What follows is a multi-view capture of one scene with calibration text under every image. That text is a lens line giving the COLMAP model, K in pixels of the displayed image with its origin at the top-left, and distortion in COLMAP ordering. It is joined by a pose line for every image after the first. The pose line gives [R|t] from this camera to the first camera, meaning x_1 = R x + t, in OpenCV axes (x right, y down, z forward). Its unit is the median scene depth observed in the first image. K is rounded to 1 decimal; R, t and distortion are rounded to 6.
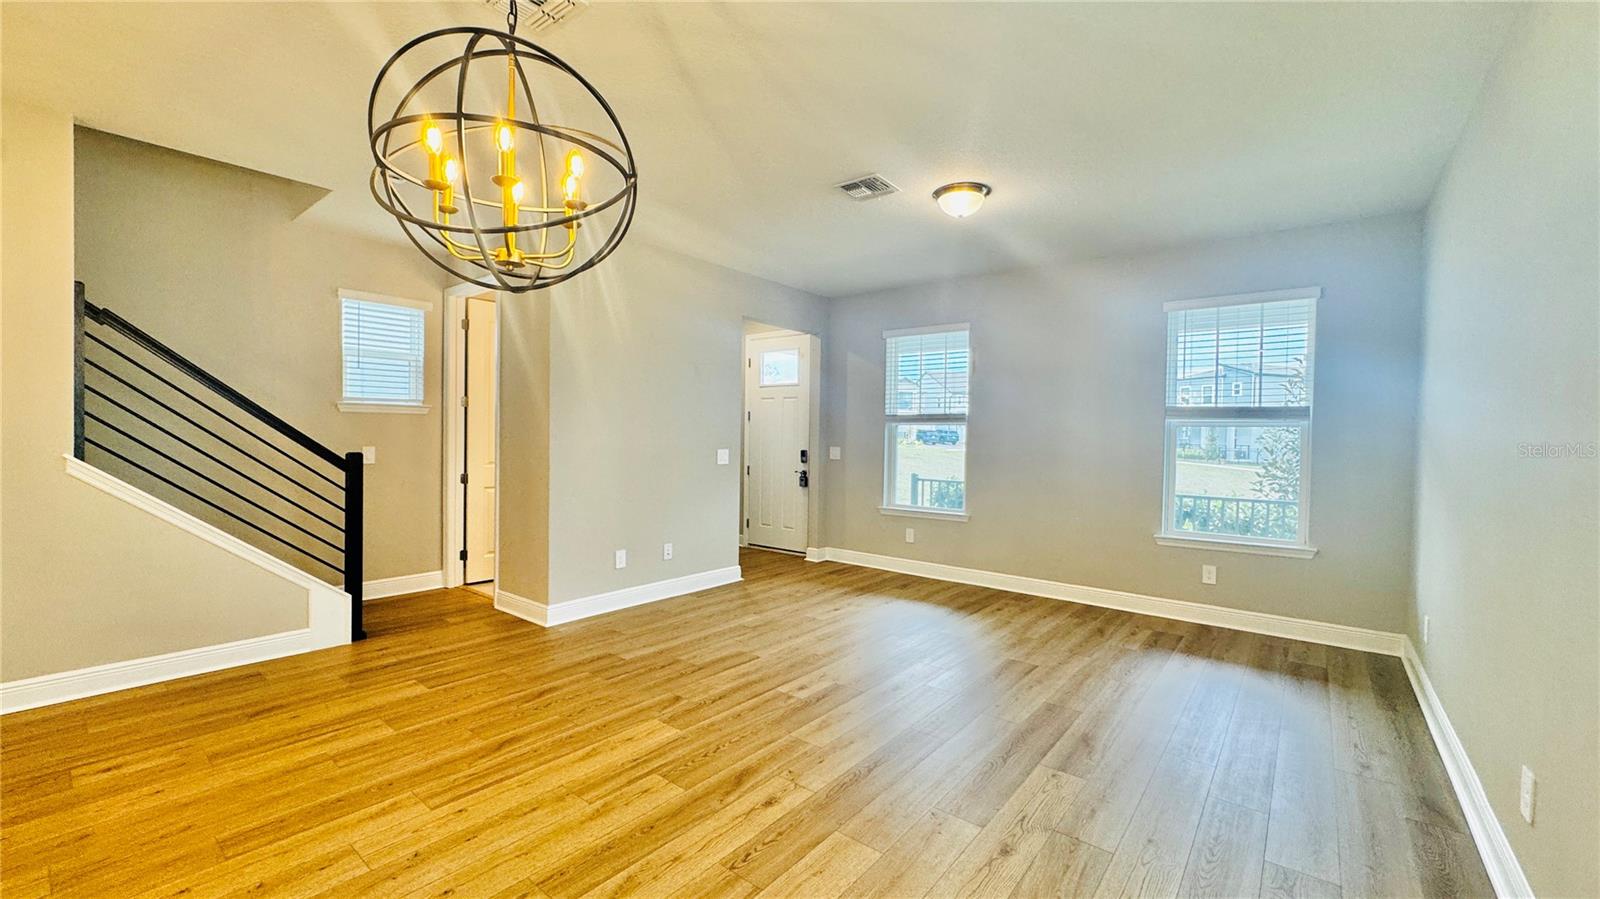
lens RADIAL K [[639.0, 0, 797.2], [0, 639.0, 447.0], [0, 0, 1]] dist [-0.000813, 0.000000]
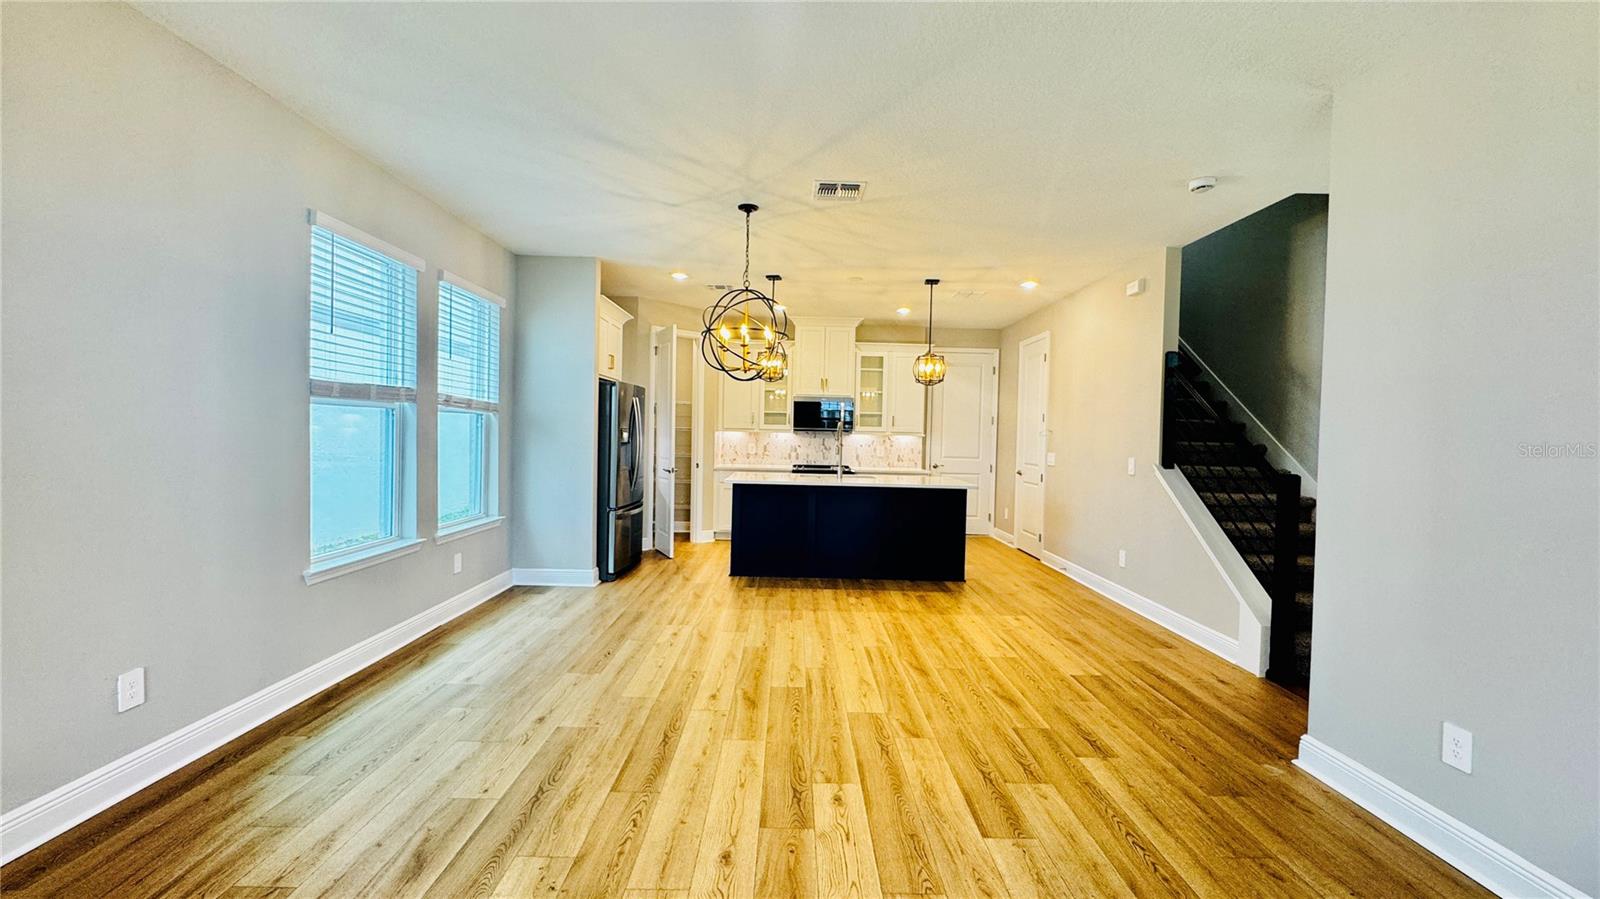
lens RADIAL K [[639.0, 0, 797.2], [0, 639.0, 447.0], [0, 0, 1]] dist [-0.000813, 0.000000]
pose [[-0.770738, -0.020657, -0.636818, 0.527470], [-0.047487, 0.998557, 0.025082, -0.024641], [0.635380, 0.049573, -0.770606, 1.592707]]
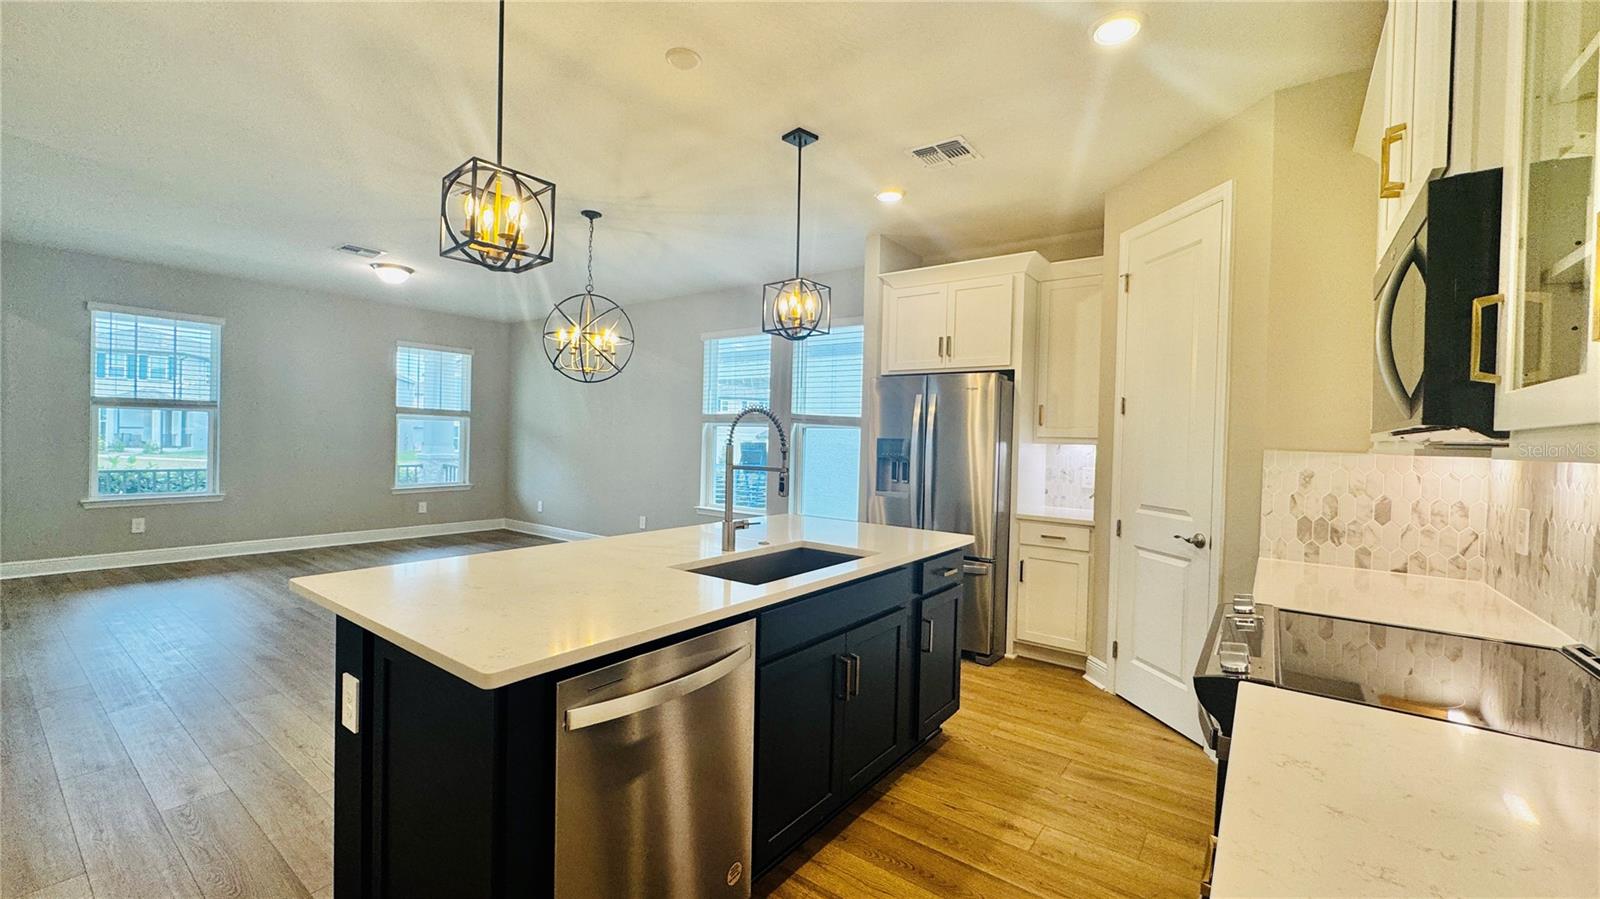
lens RADIAL K [[639.0, 0, 797.2], [0, 639.0, 447.0], [0, 0, 1]] dist [-0.000813, 0.000000]
pose [[-0.037844, -0.032991, 0.998739, -1.596468], [-0.008145, 0.999432, 0.032705, -0.034847], [-0.999250, -0.006897, -0.038091, 0.109912]]
